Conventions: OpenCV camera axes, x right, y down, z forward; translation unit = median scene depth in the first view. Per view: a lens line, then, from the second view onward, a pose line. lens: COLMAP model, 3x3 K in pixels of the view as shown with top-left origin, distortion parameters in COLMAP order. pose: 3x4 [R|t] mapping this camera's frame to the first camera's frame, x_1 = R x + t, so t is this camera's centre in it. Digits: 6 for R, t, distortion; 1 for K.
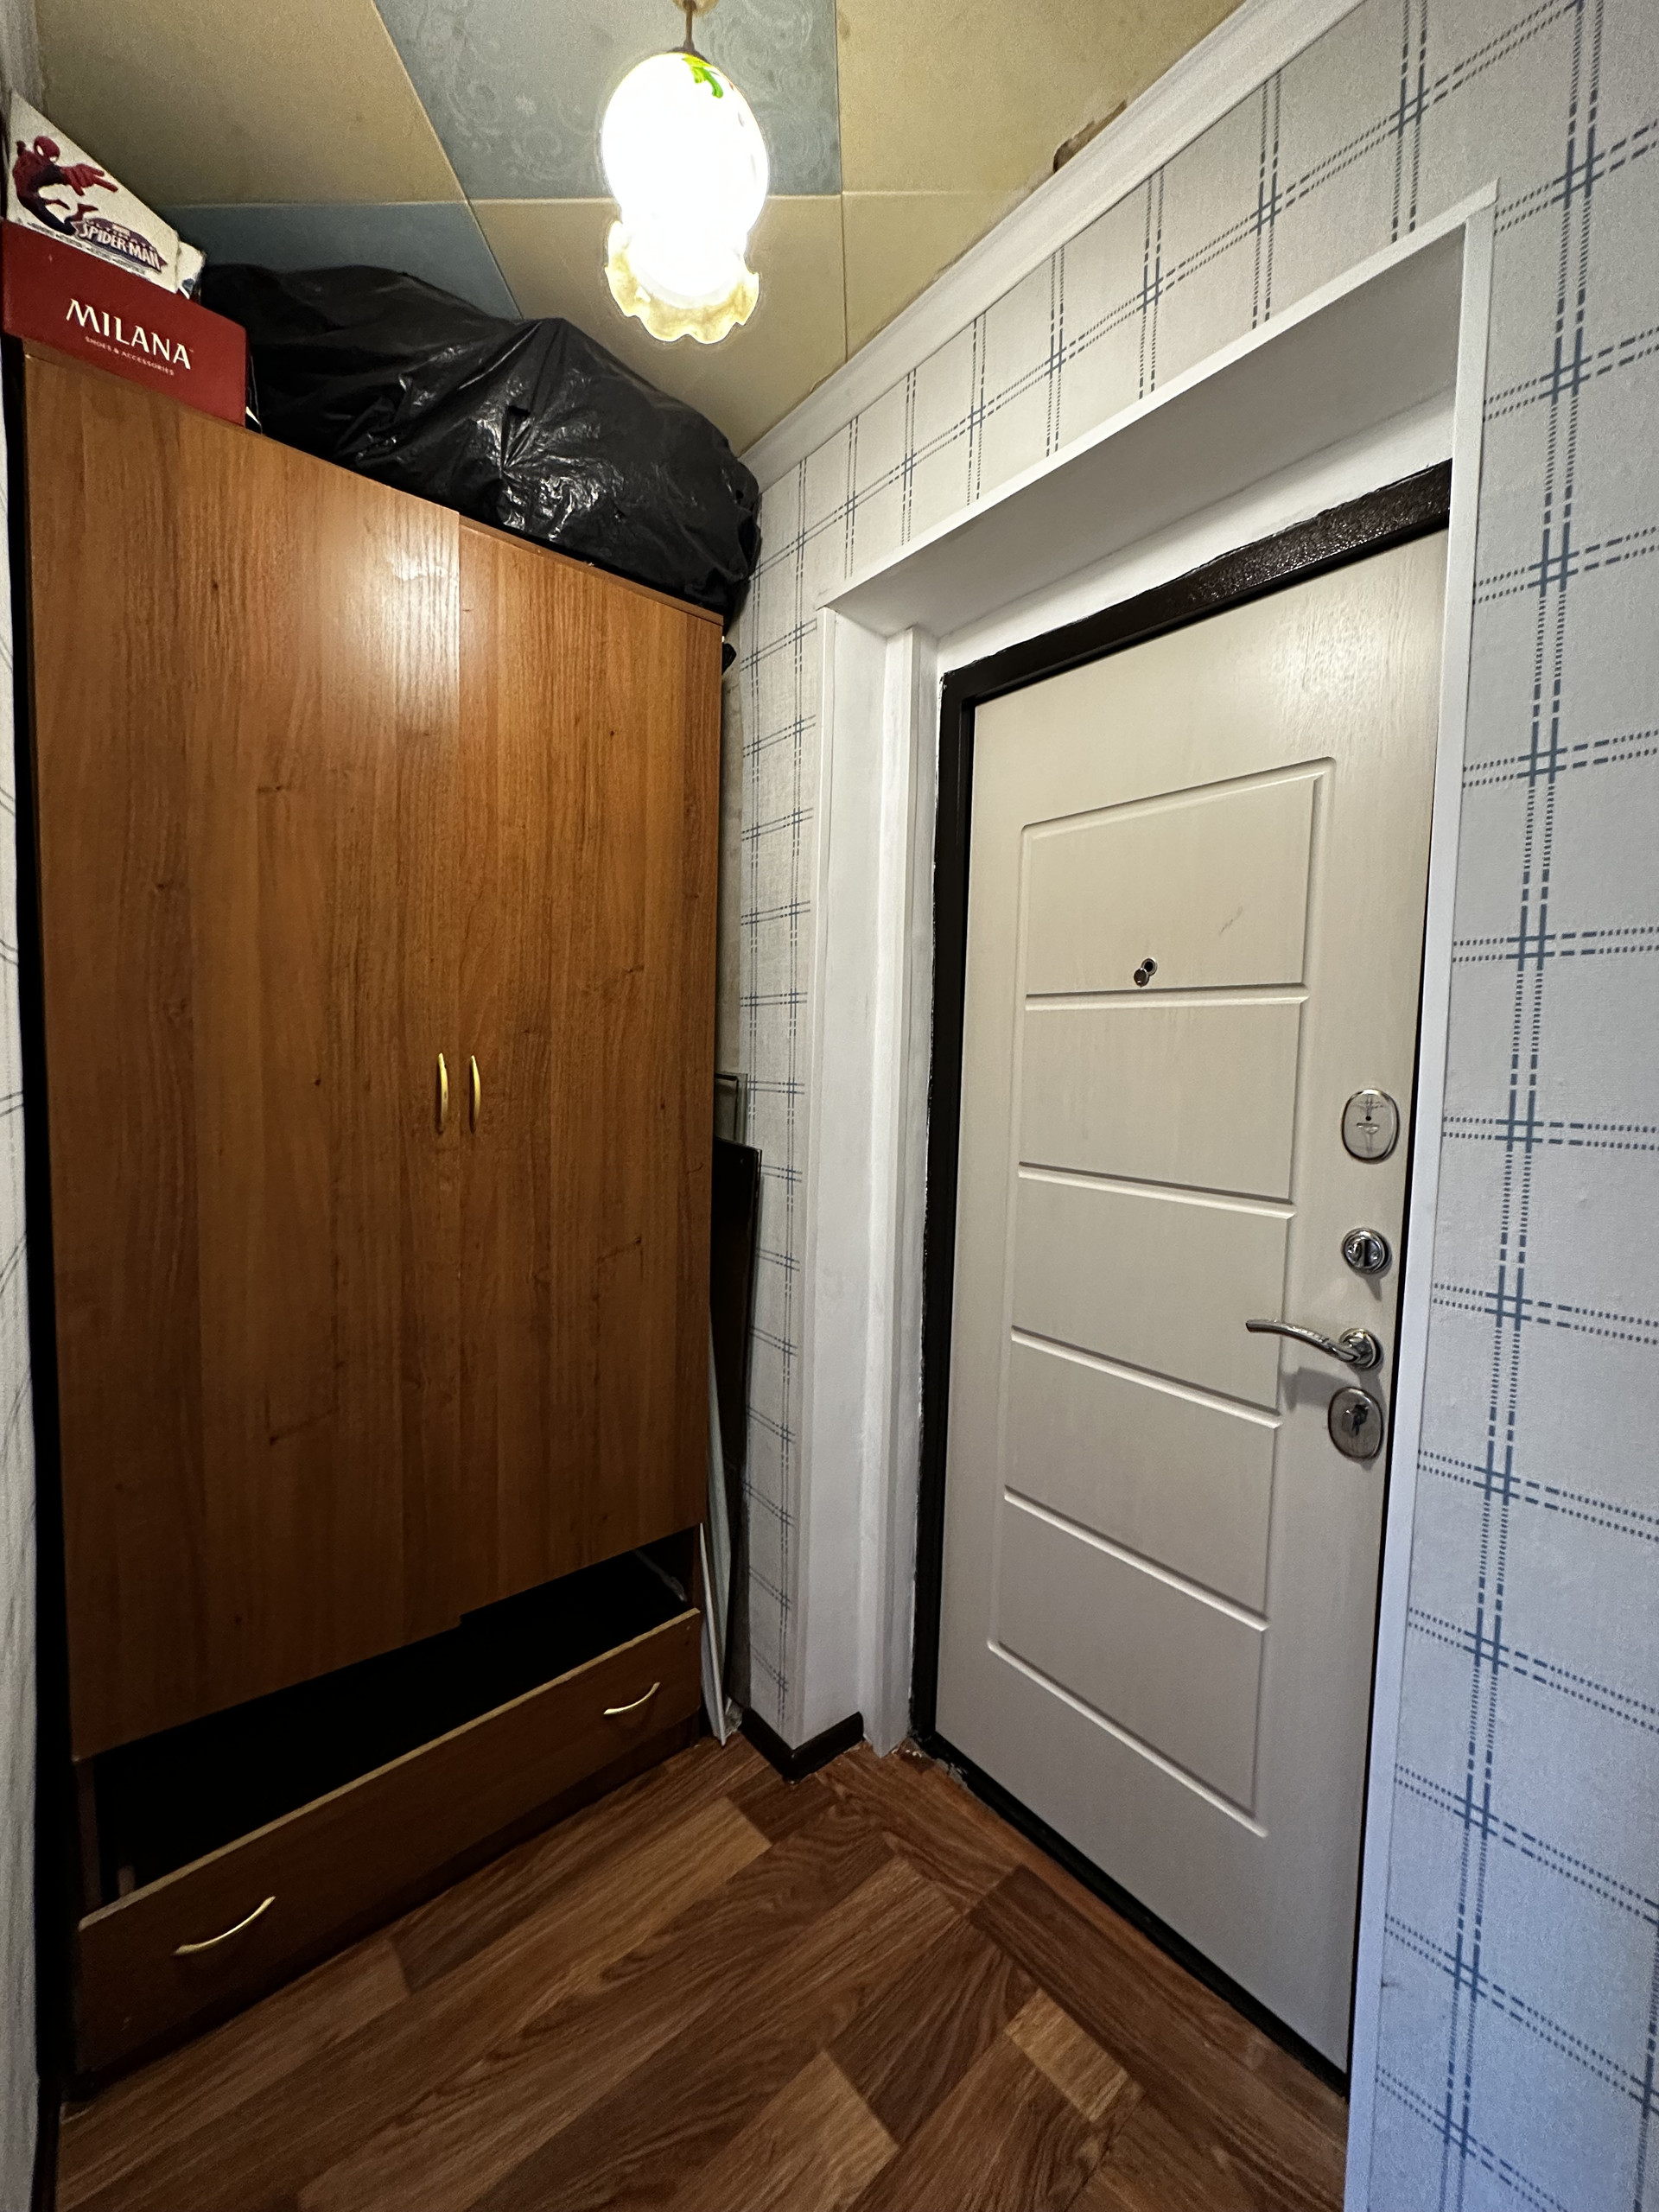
lens RADIAL K [[879.2, 0, 830.8], [0, 879.2, 1108.1], [0, 0, 1]] dist [-0.001409, 0.000007]
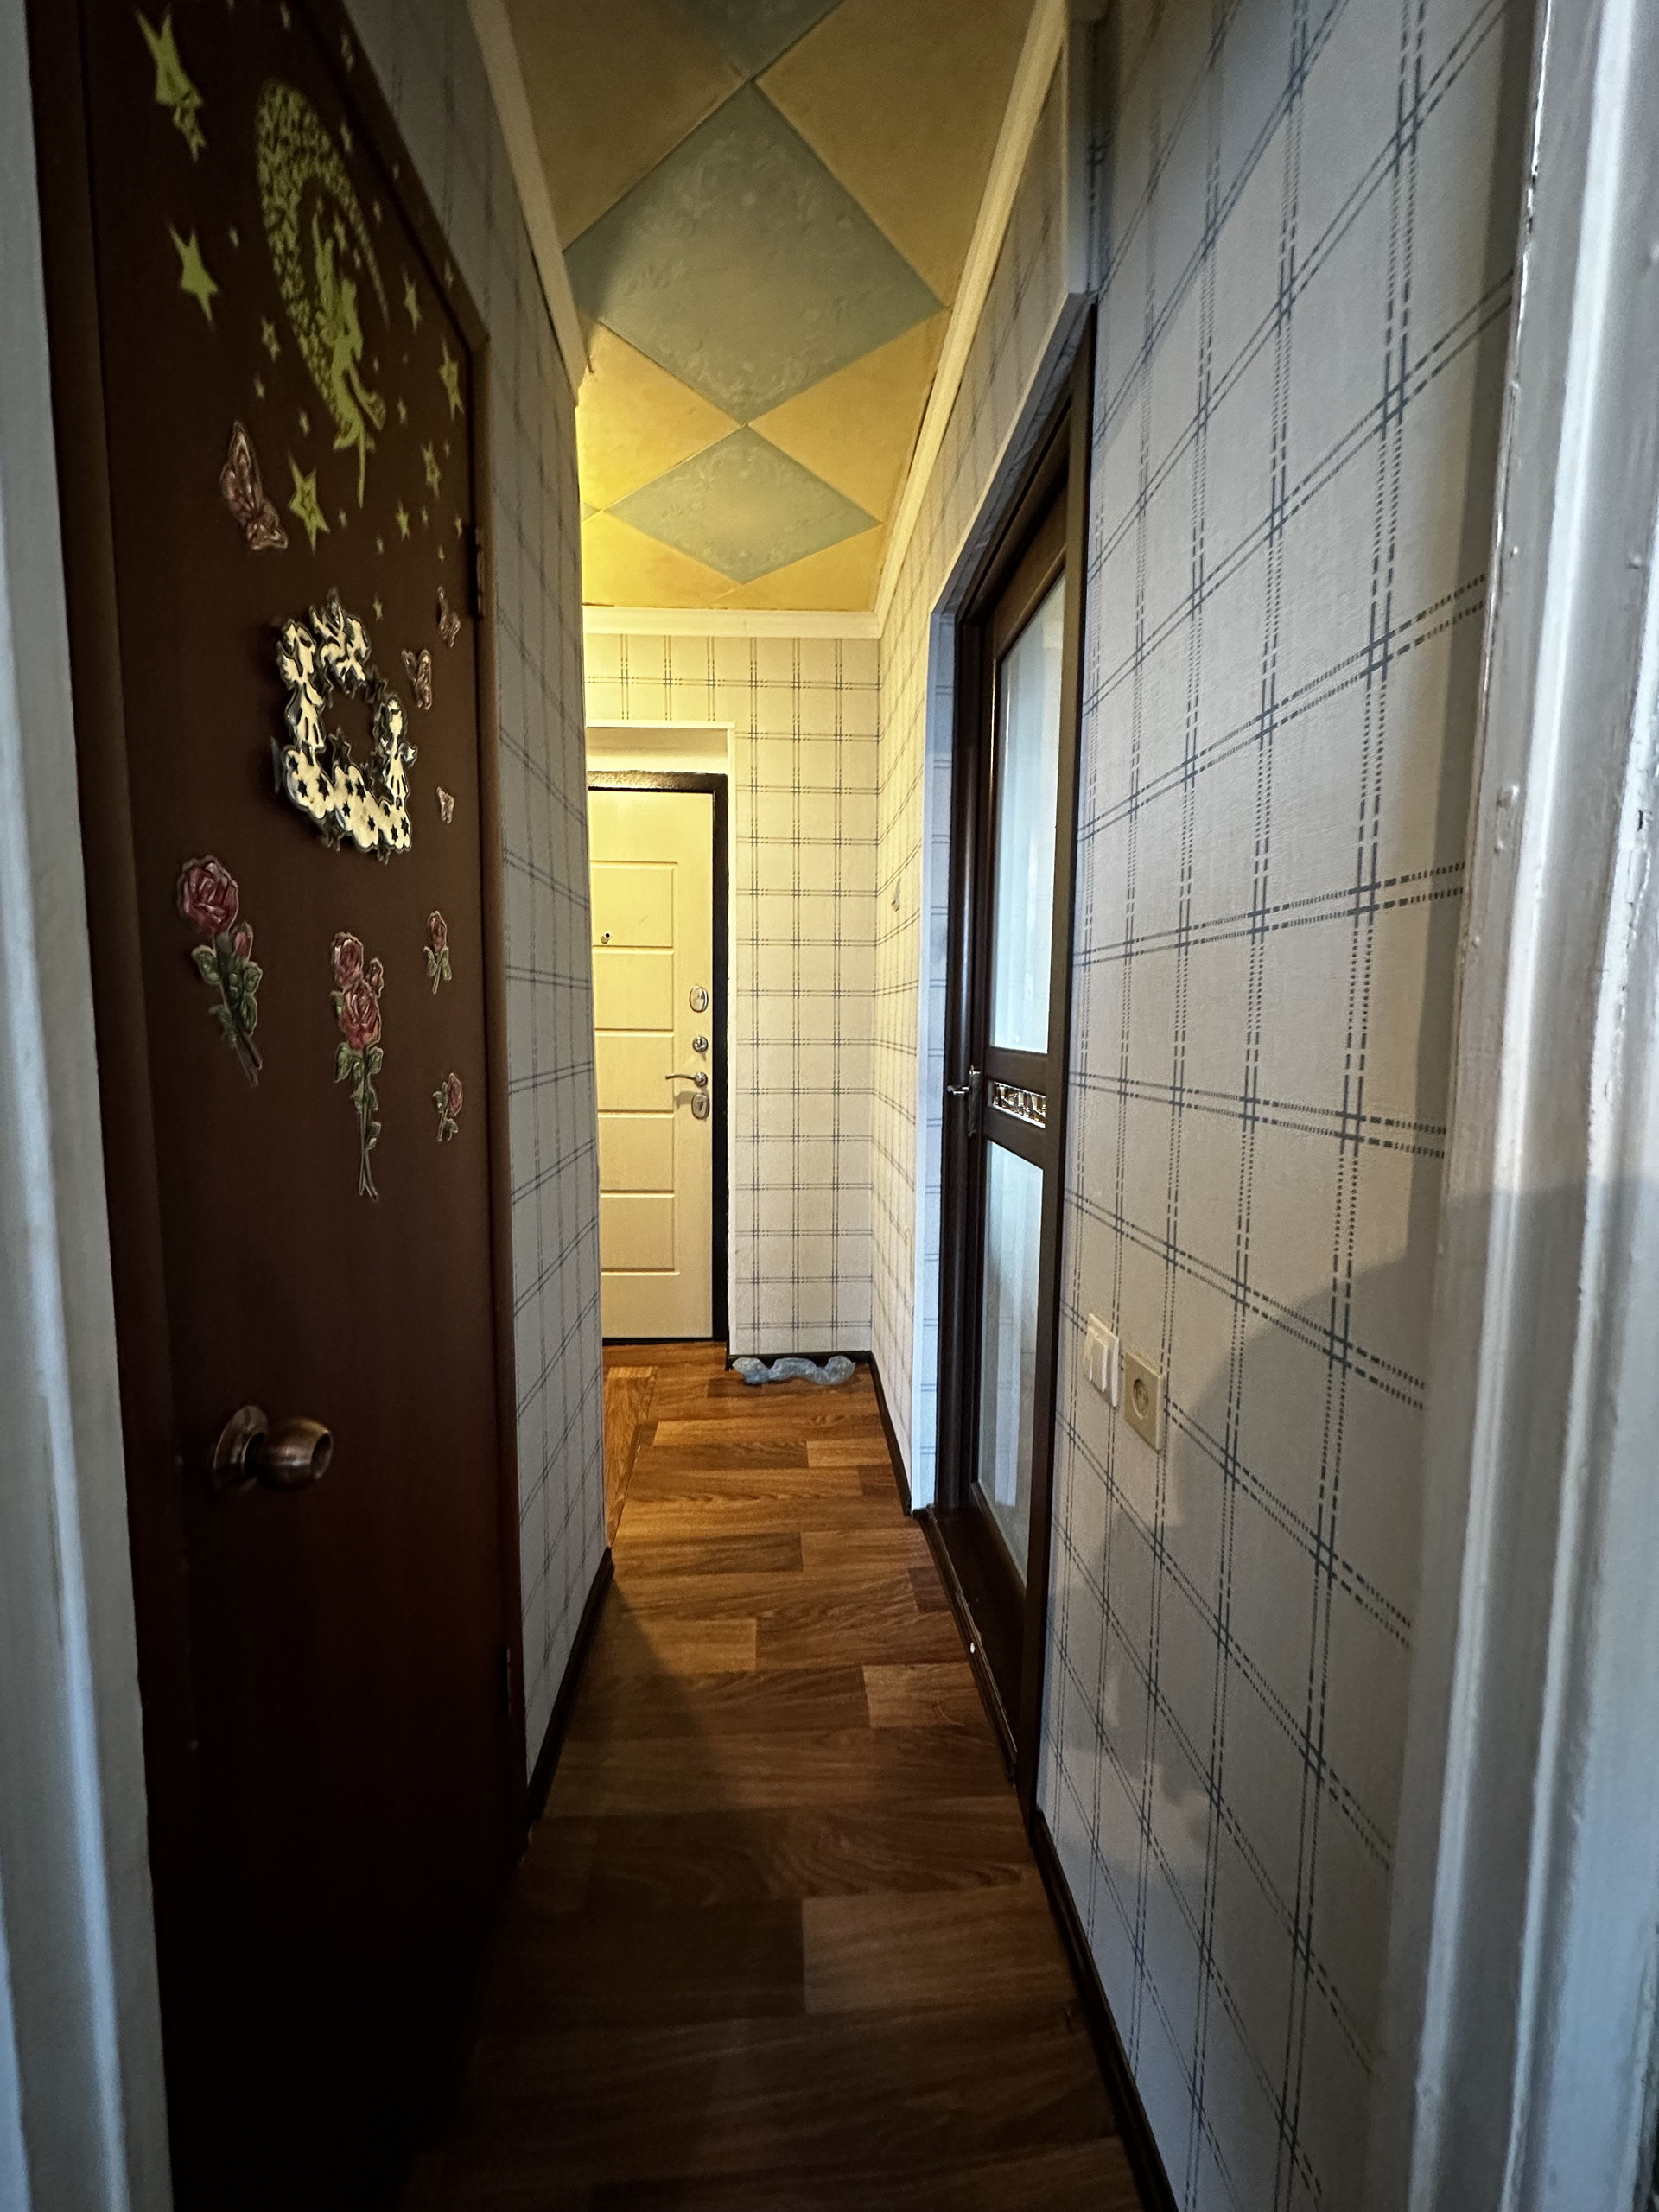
lens RADIAL K [[879.2, 0, 828.3], [0, 879.2, 1103.9], [0, 0, 1]] dist [-0.001409, 0.000007]
pose [[0.589247, -0.095827, 0.802250, -1.419382], [0.053297, 0.995389, 0.079751, 0.150396], [-0.806193, -0.004236, 0.591637, -0.993165]]
